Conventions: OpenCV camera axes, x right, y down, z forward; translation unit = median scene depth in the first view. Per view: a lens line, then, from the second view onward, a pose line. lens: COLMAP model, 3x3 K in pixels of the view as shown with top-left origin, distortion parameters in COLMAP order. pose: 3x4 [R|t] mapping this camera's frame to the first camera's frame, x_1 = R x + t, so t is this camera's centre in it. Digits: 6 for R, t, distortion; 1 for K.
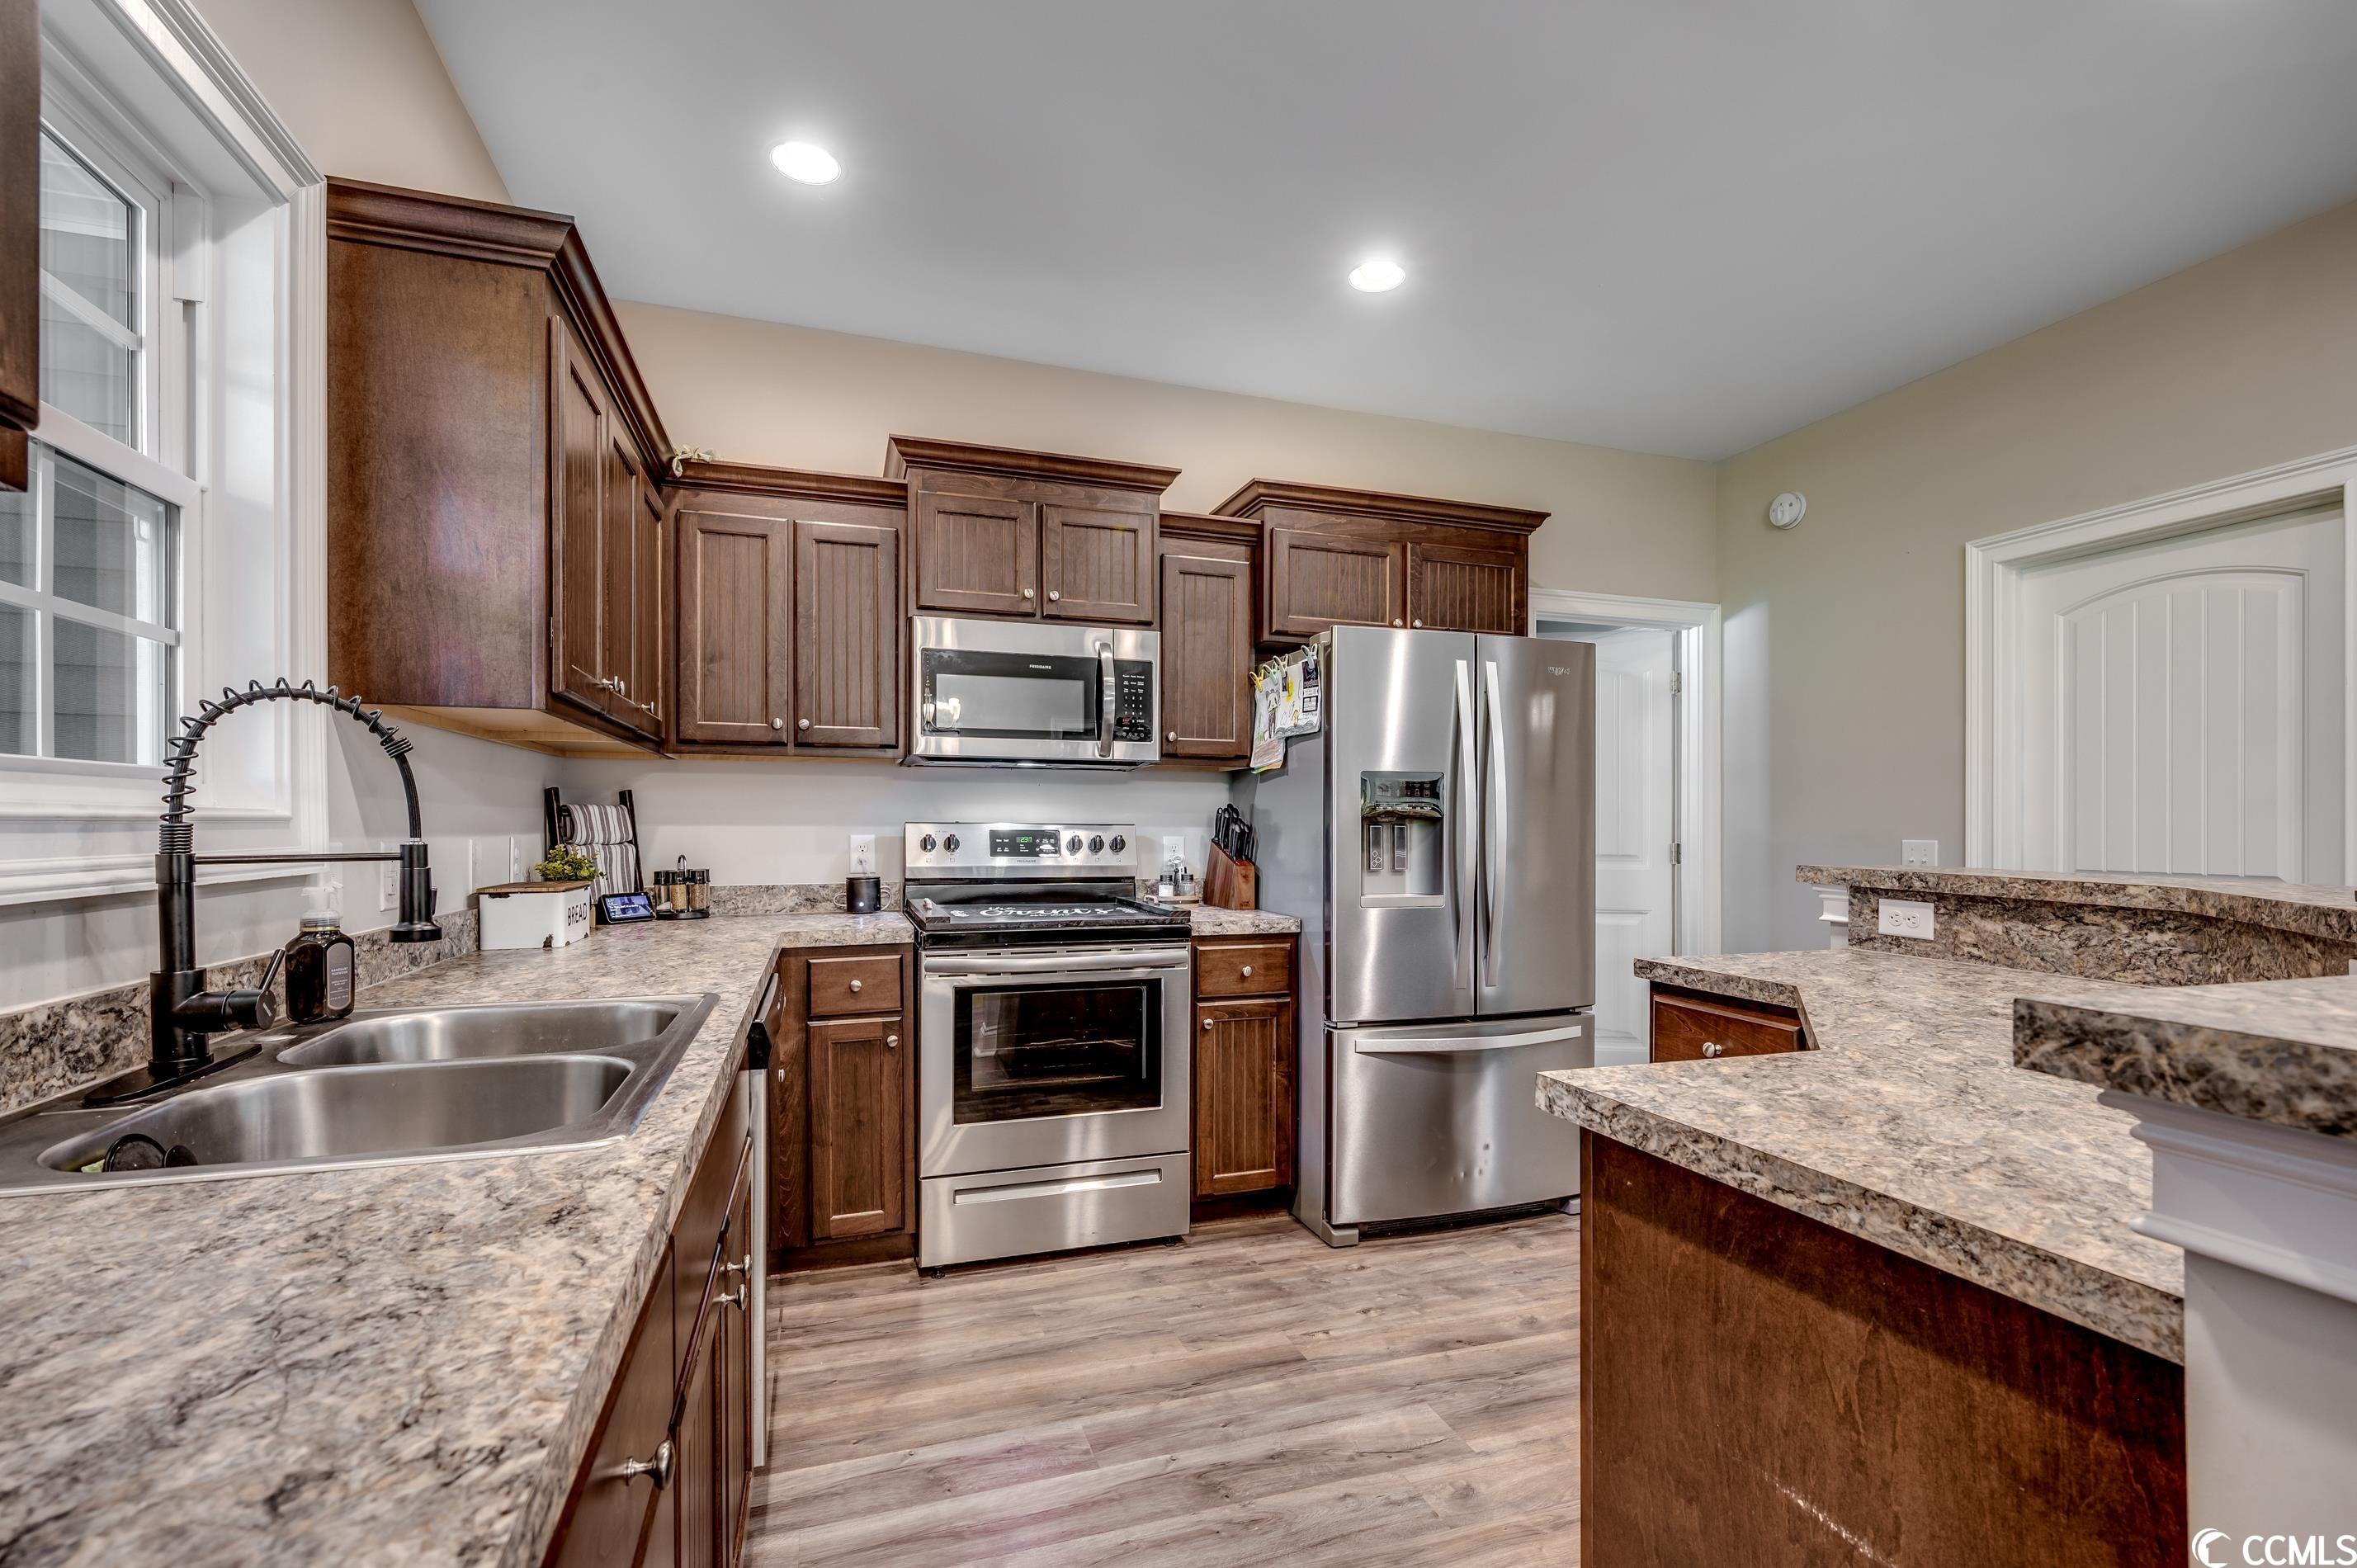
lens RADIAL K [[1129.7, 0, 1222.8], [0, 1129.7, 826.8], [0, 0, 1]] dist [-0.000267, -0.000059]
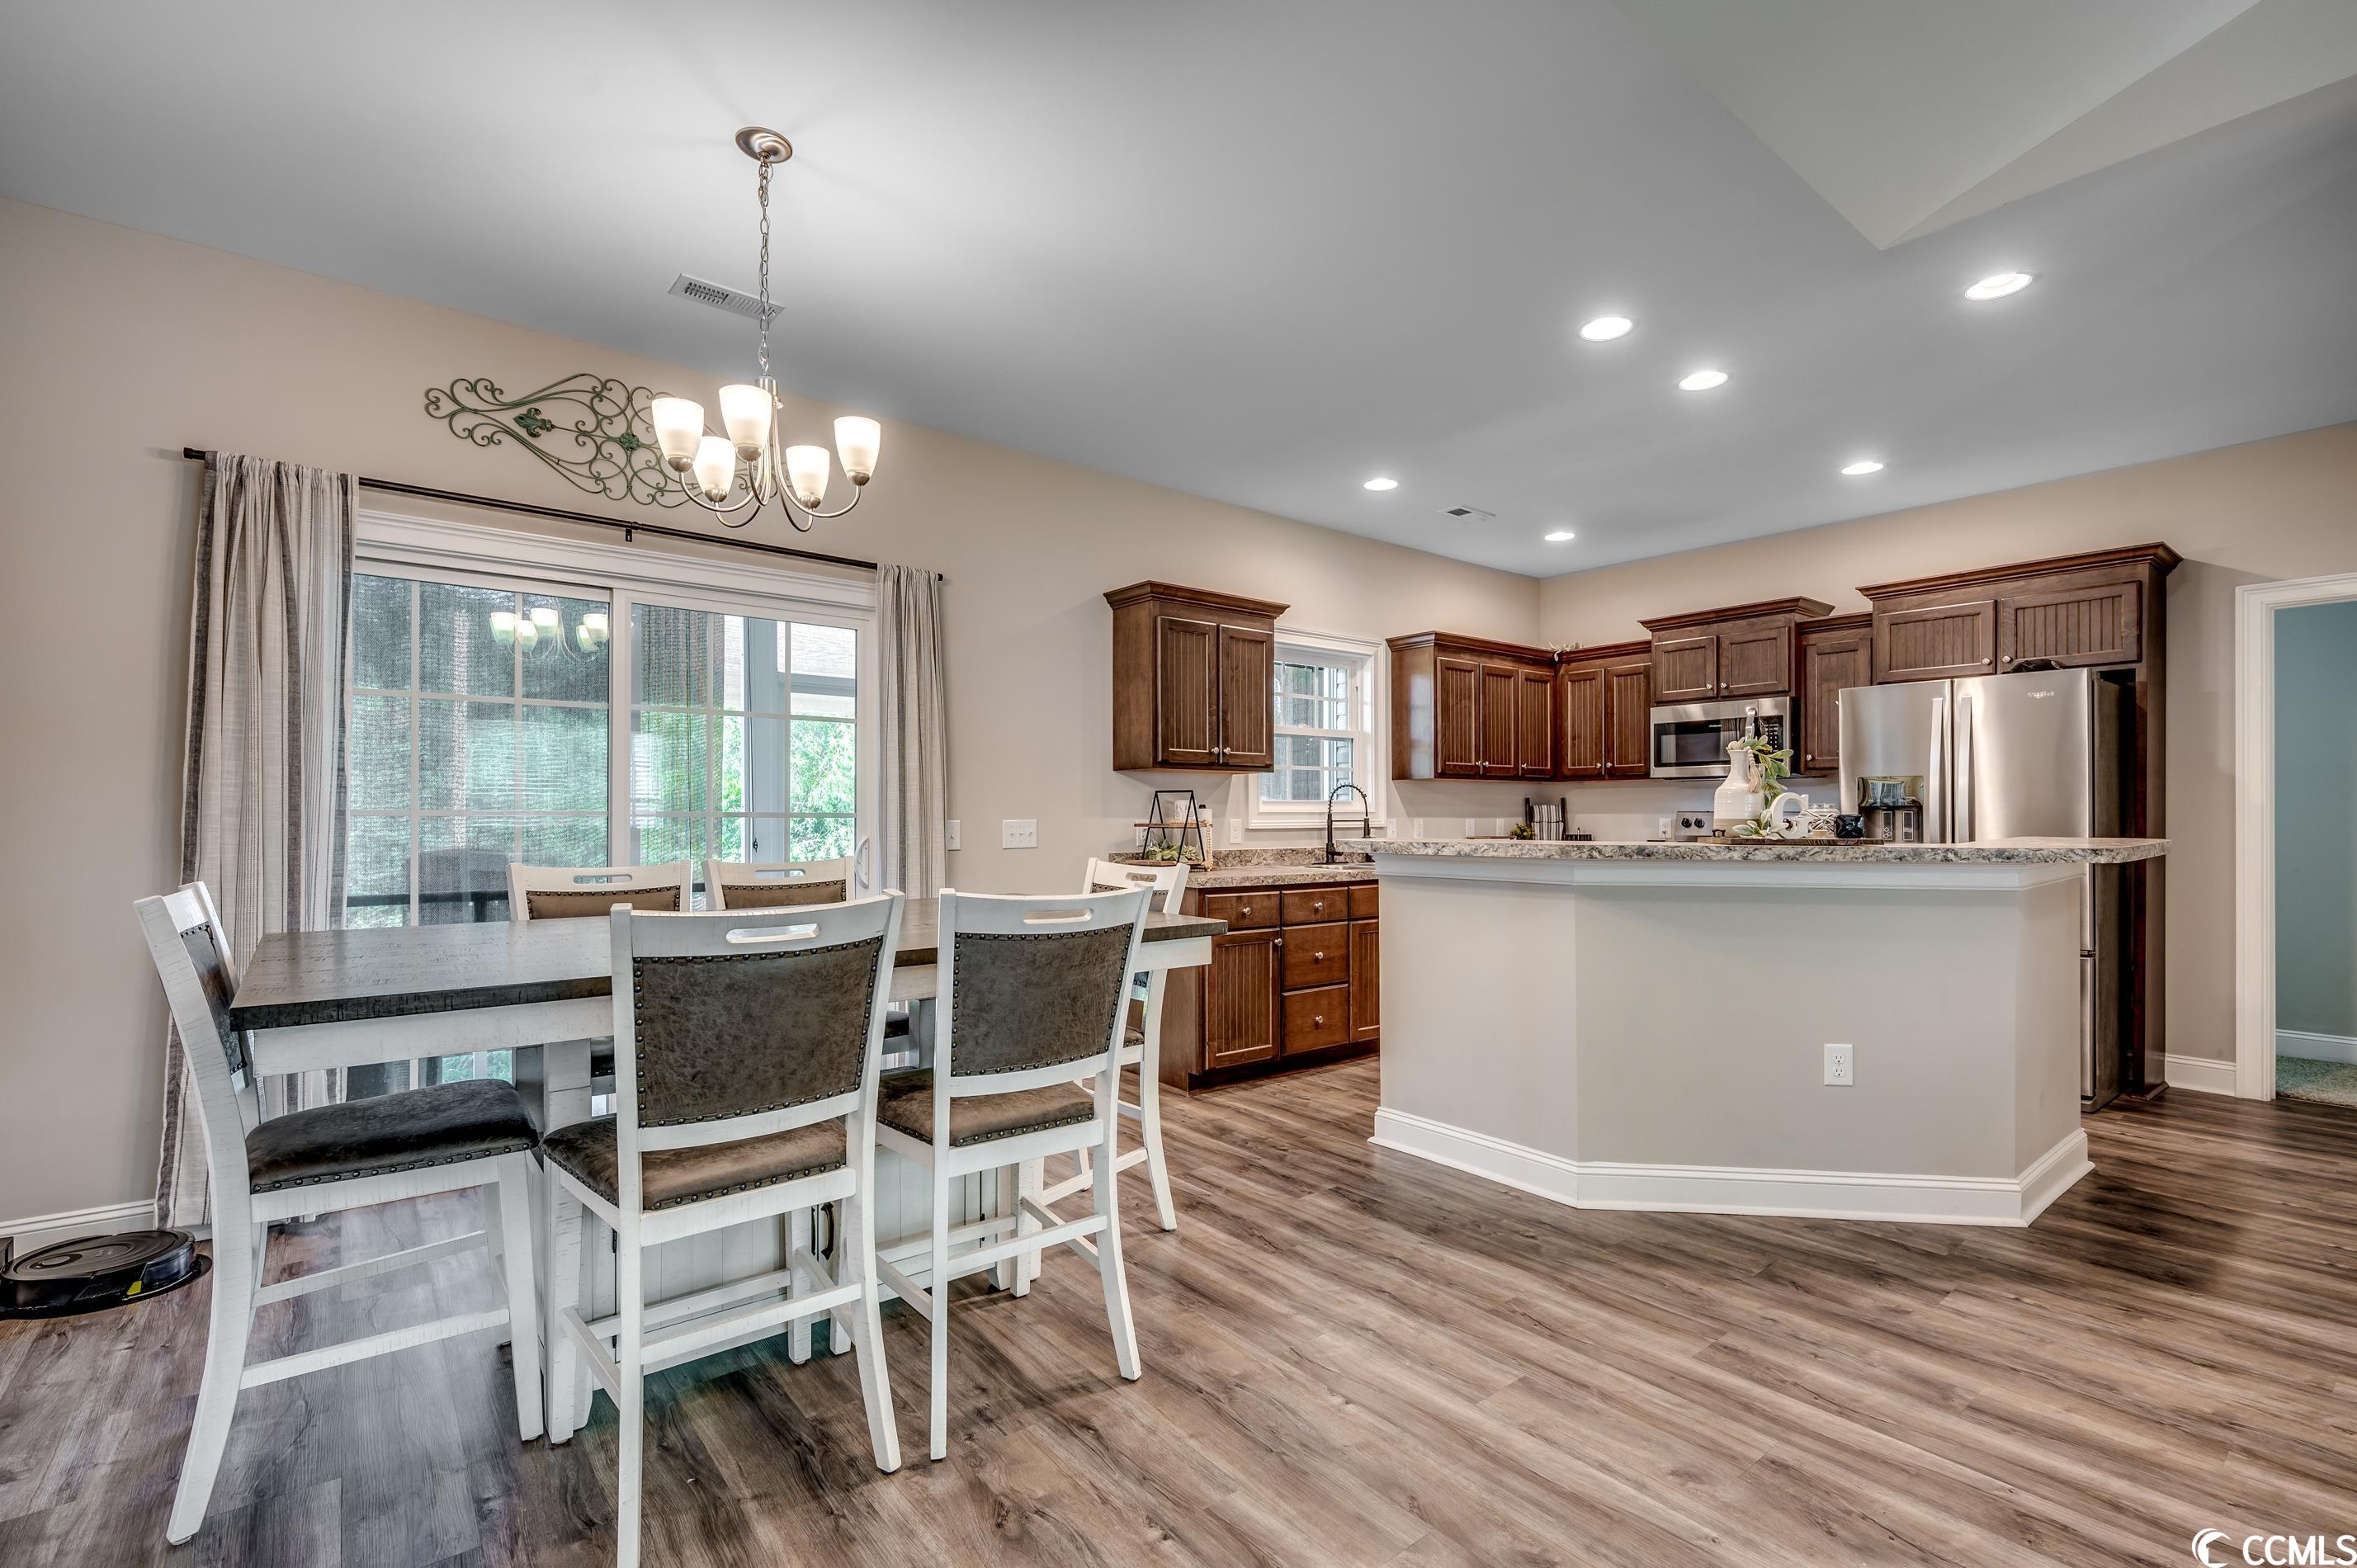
lens RADIAL K [[1056.9, 0, 1173.3], [0, 1056.9, 813.2], [0, 0, 1]] dist [0.004085, -0.001582]
pose [[0.309276, -0.007280, -0.950944, 1.685000], [0.001335, 0.999973, -0.007221, 0.015665], [0.950971, 0.000964, 0.309278, -0.513984]]
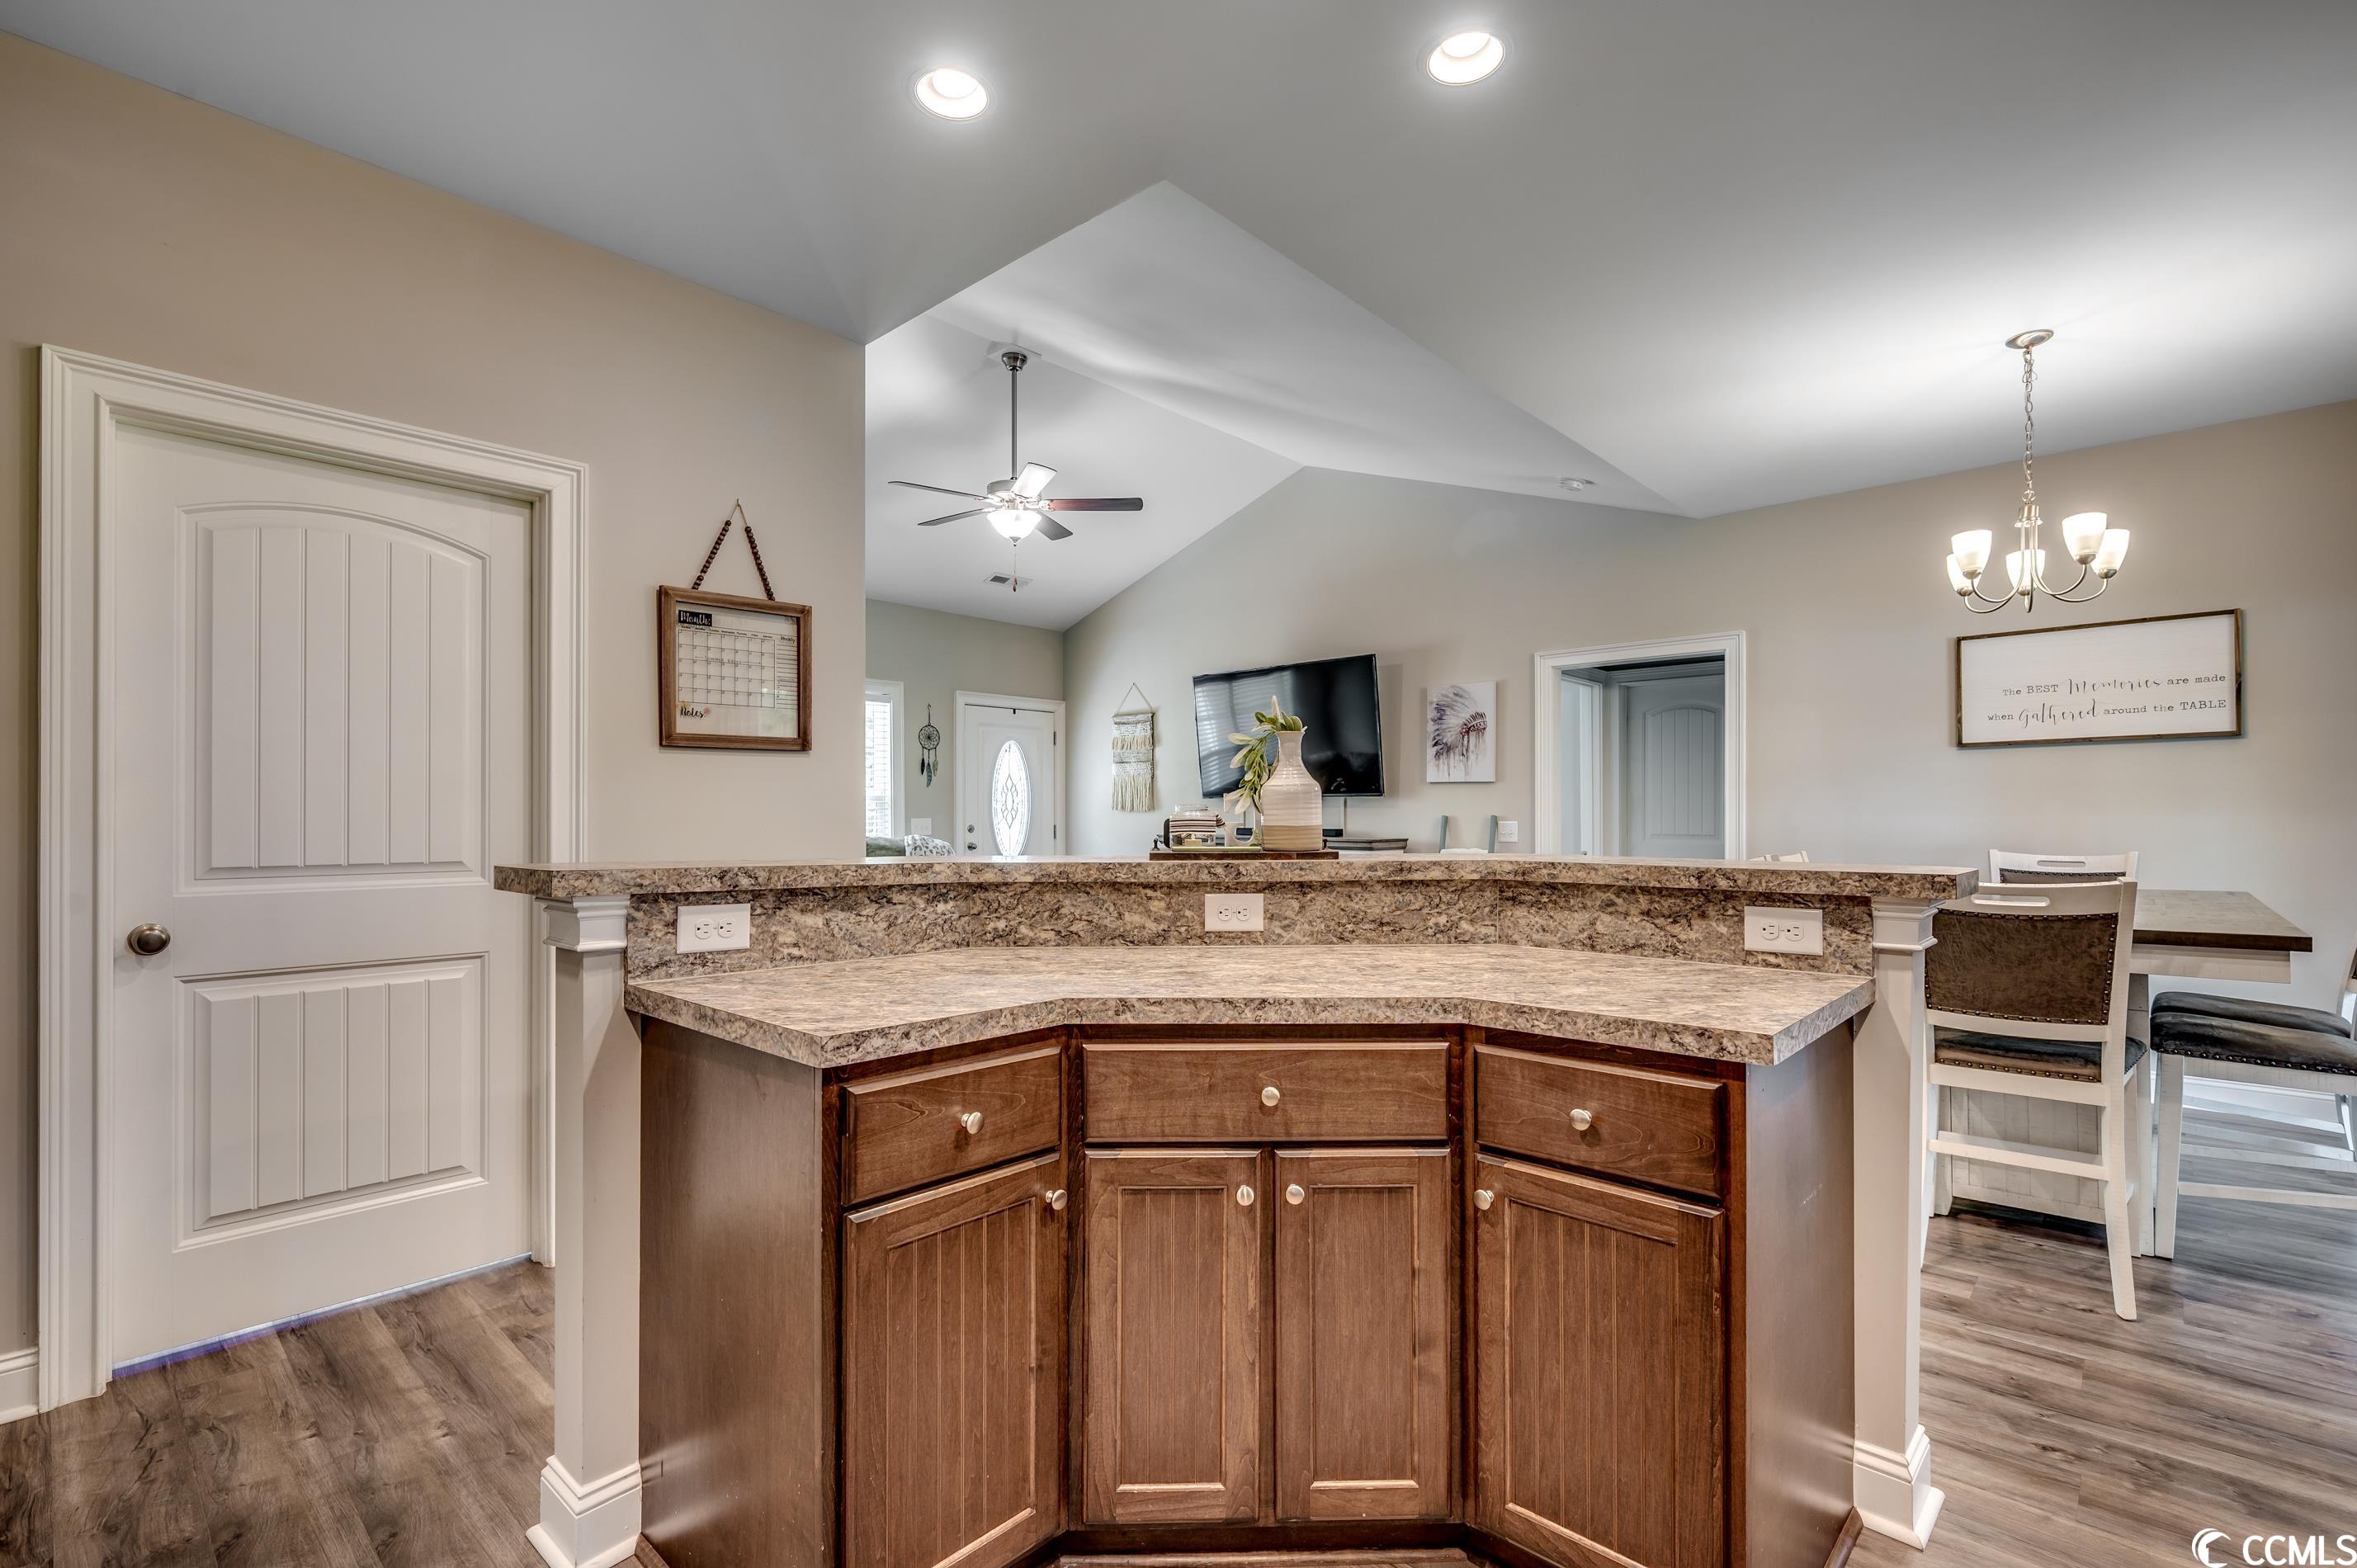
lens RADIAL K [[1056.9, 0, 1178.9], [0, 1056.9, 806.7], [0, 0, 1]] dist [0.004085, -0.001582]
pose [[-0.452032, 0.004130, 0.891992, -0.213704], [-0.001079, 0.999986, -0.005176, 0.000907], [-0.892001, -0.003302, -0.452022, 1.134880]]
